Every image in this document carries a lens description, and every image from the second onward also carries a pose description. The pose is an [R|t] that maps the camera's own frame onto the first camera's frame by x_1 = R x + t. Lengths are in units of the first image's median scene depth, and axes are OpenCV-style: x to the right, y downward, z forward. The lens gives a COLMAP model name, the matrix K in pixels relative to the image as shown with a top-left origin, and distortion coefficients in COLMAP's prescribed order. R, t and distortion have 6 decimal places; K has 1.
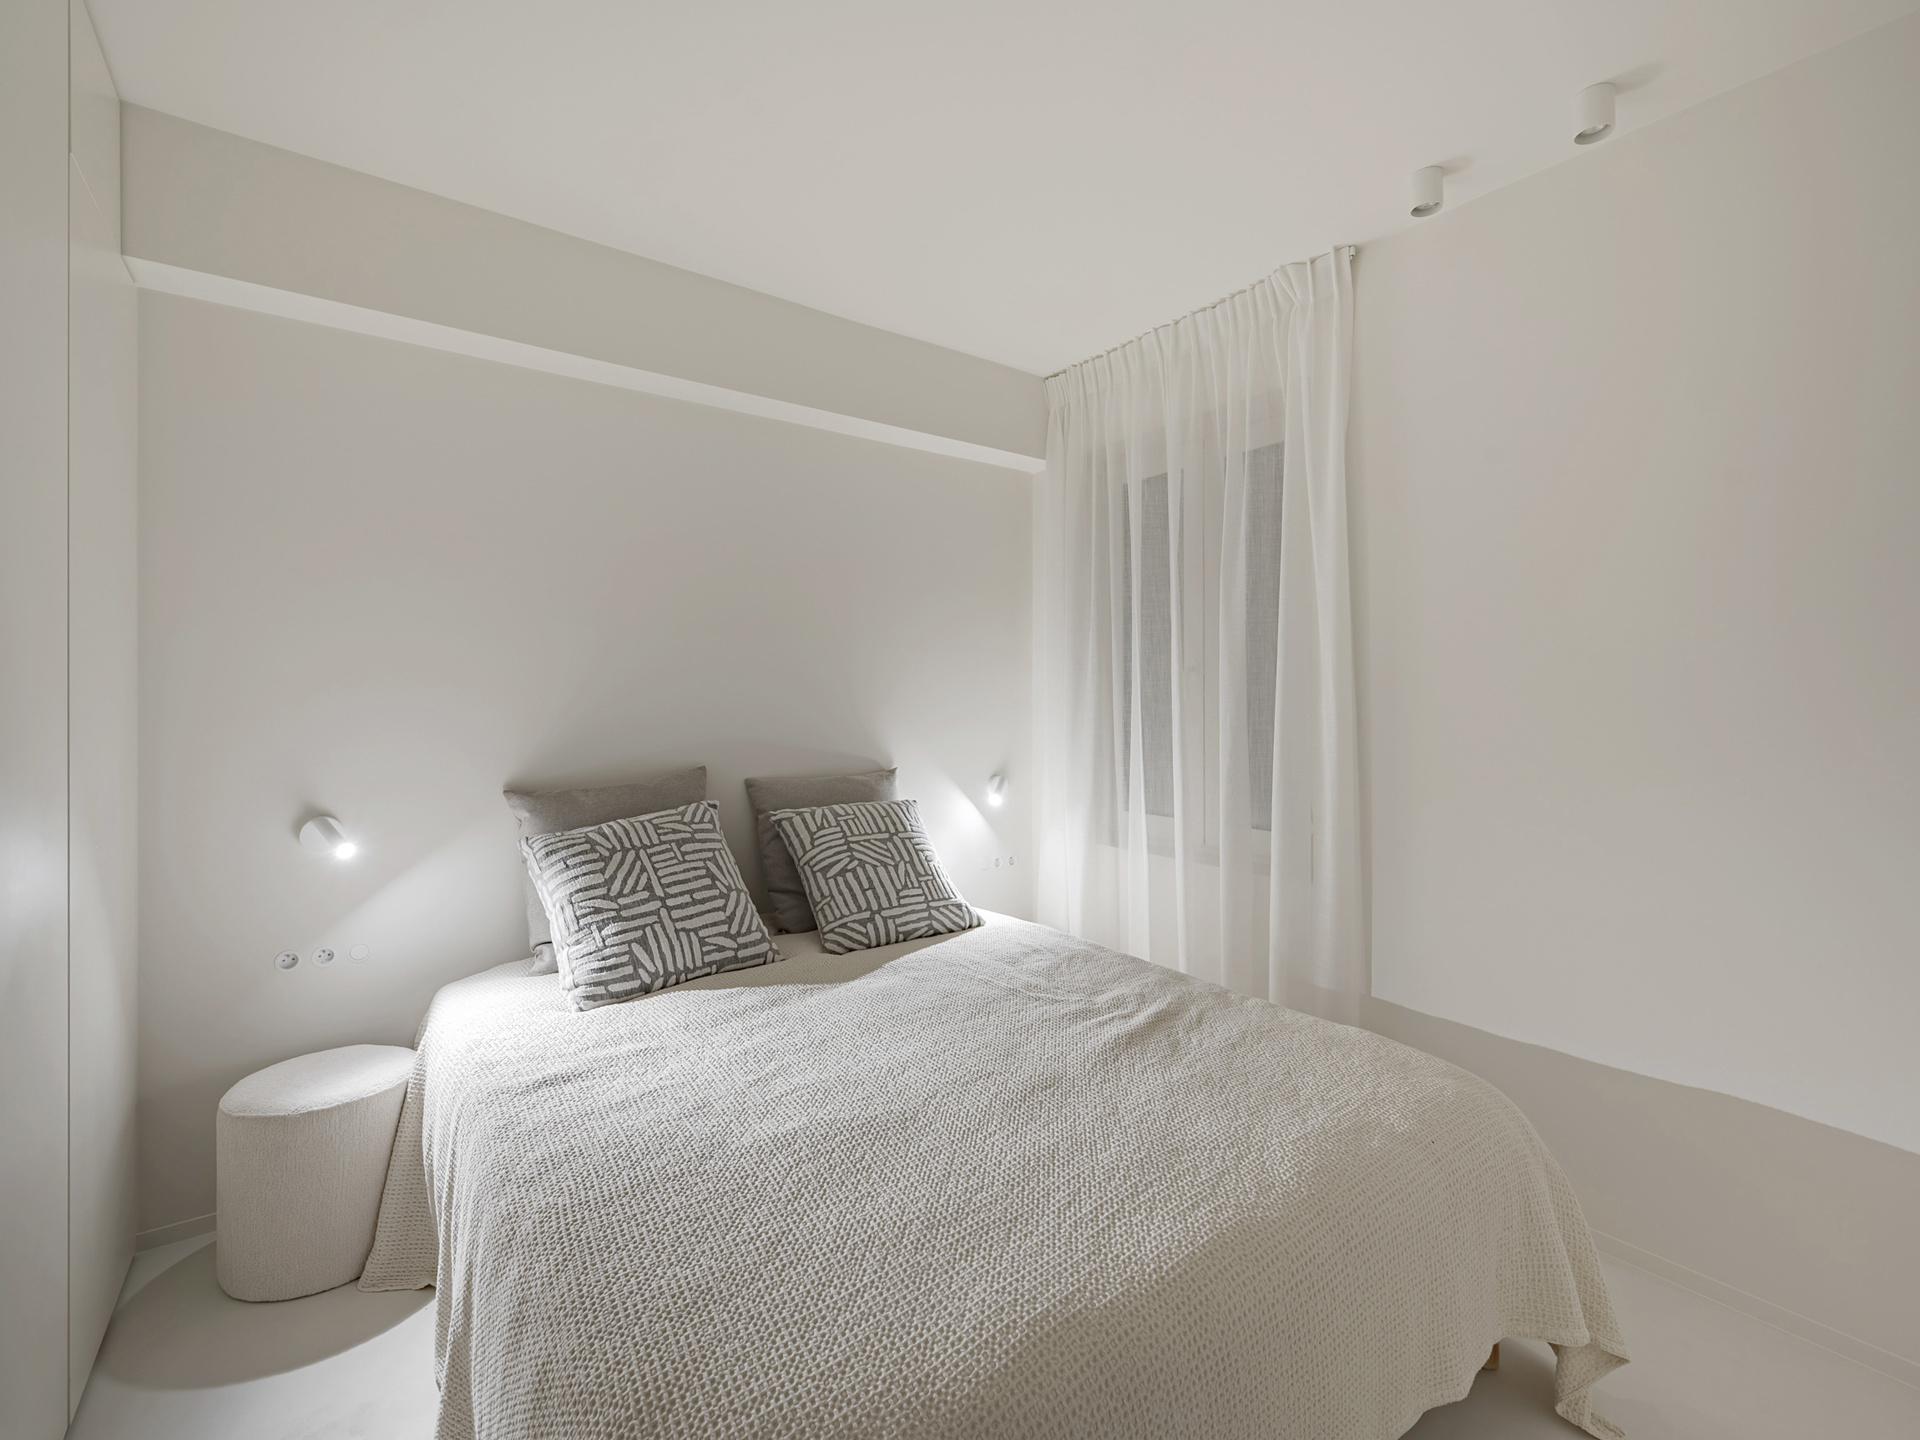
lens RADIAL K [[760.8, 0, 970.8], [0, 760.8, 703.4], [0, 0, 1]] dist [0.000634, -0.000413]
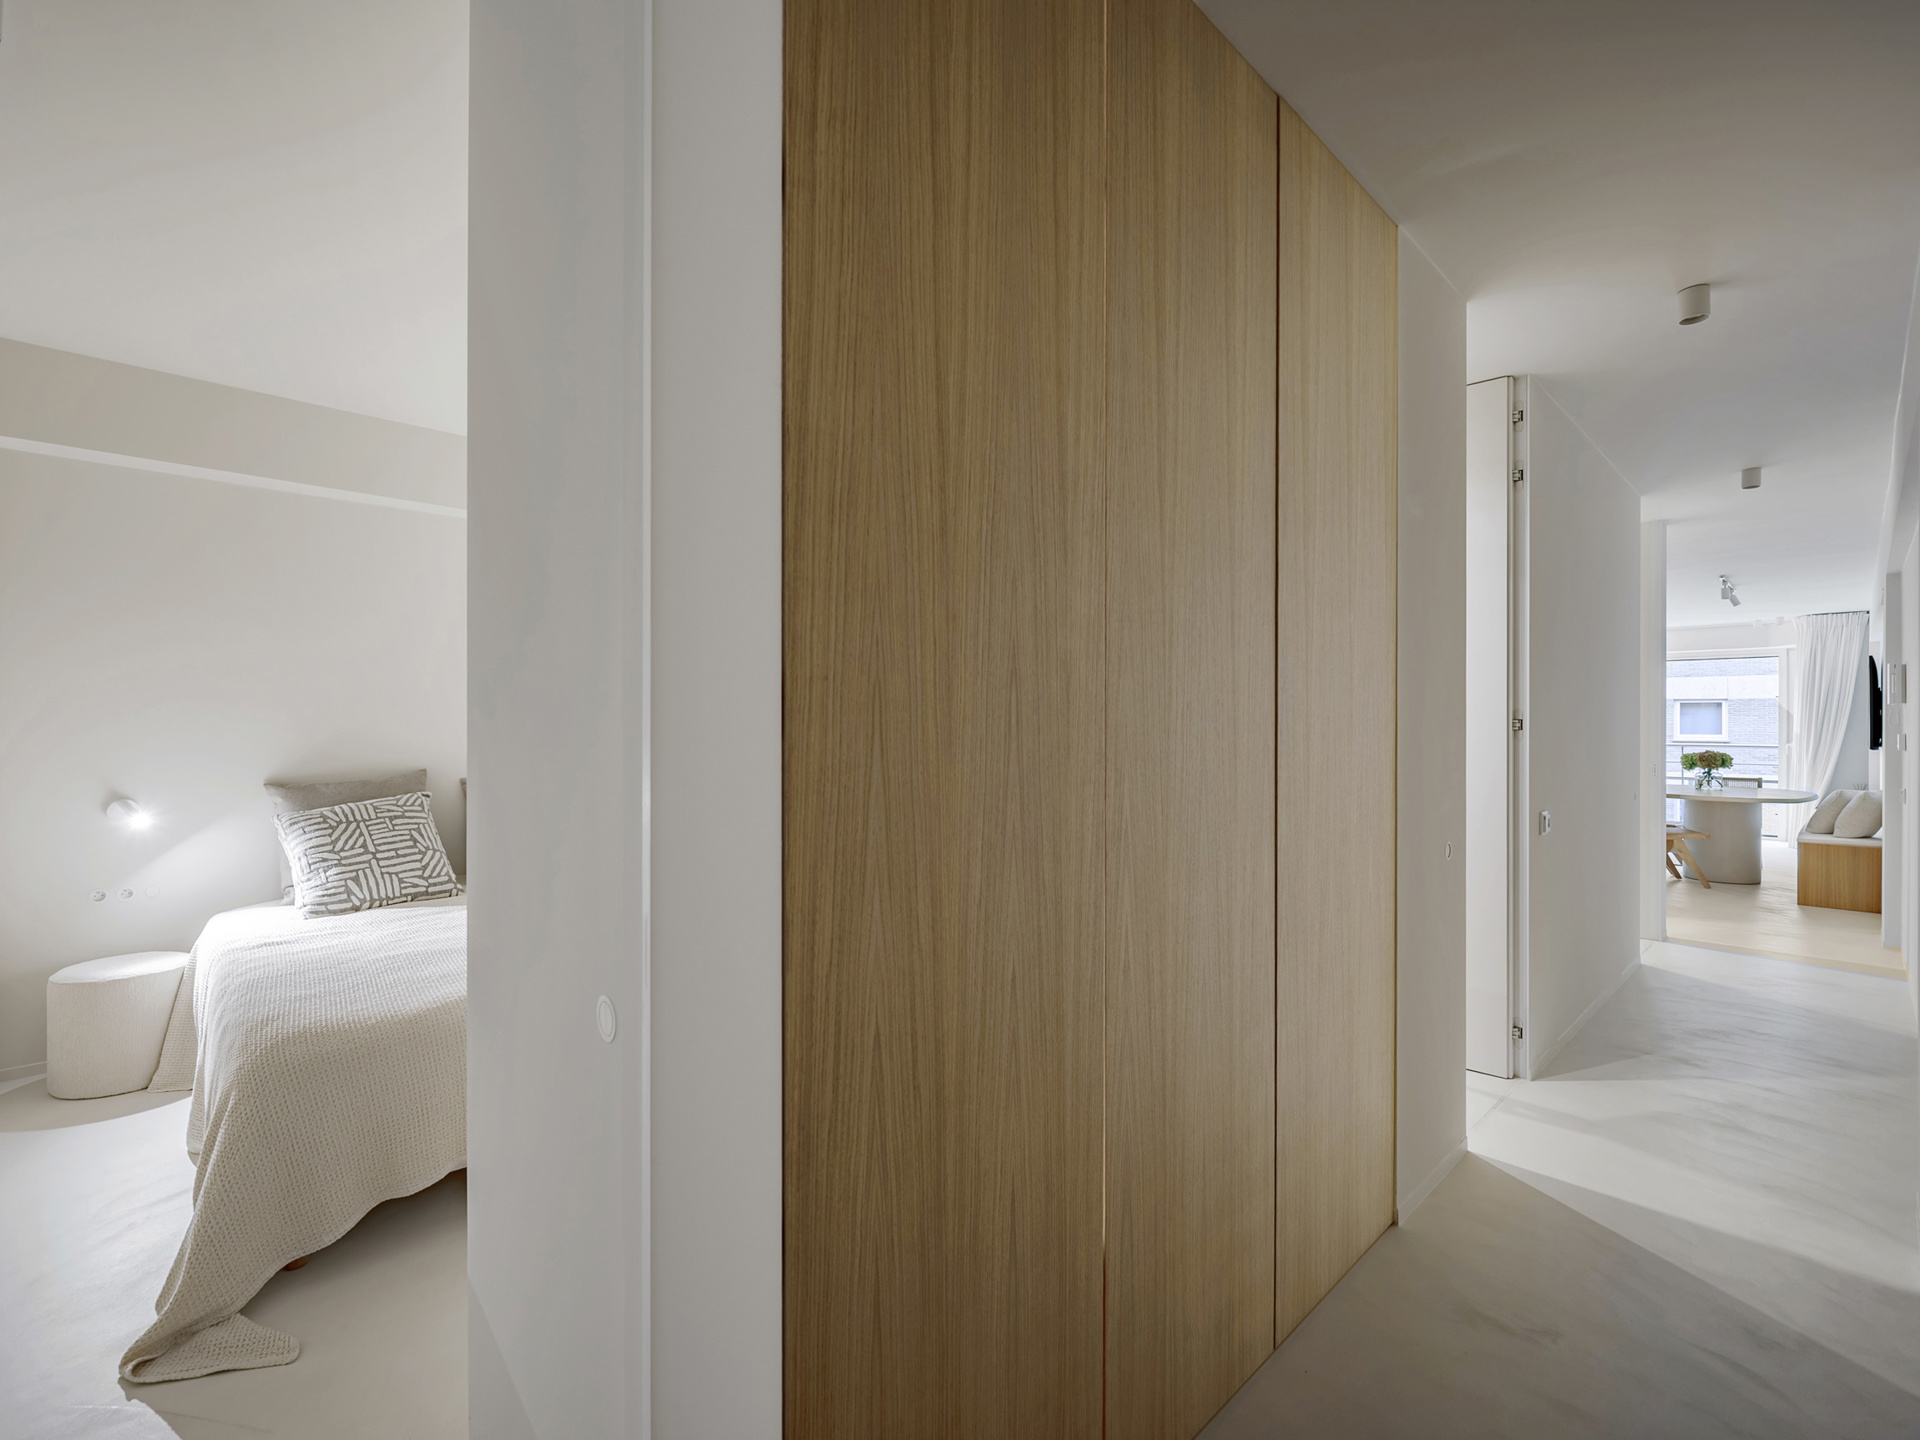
lens RADIAL K [[760.8, 0, 952.5], [0, 760.8, 734.1], [0, 0, 1]] dist [0.000634, -0.000413]
pose [[0.993970, 0.004292, 0.109571, 0.577026], [-0.005165, 0.999957, 0.007692, 0.001557], [-0.109533, -0.008212, 0.993949, -0.635280]]
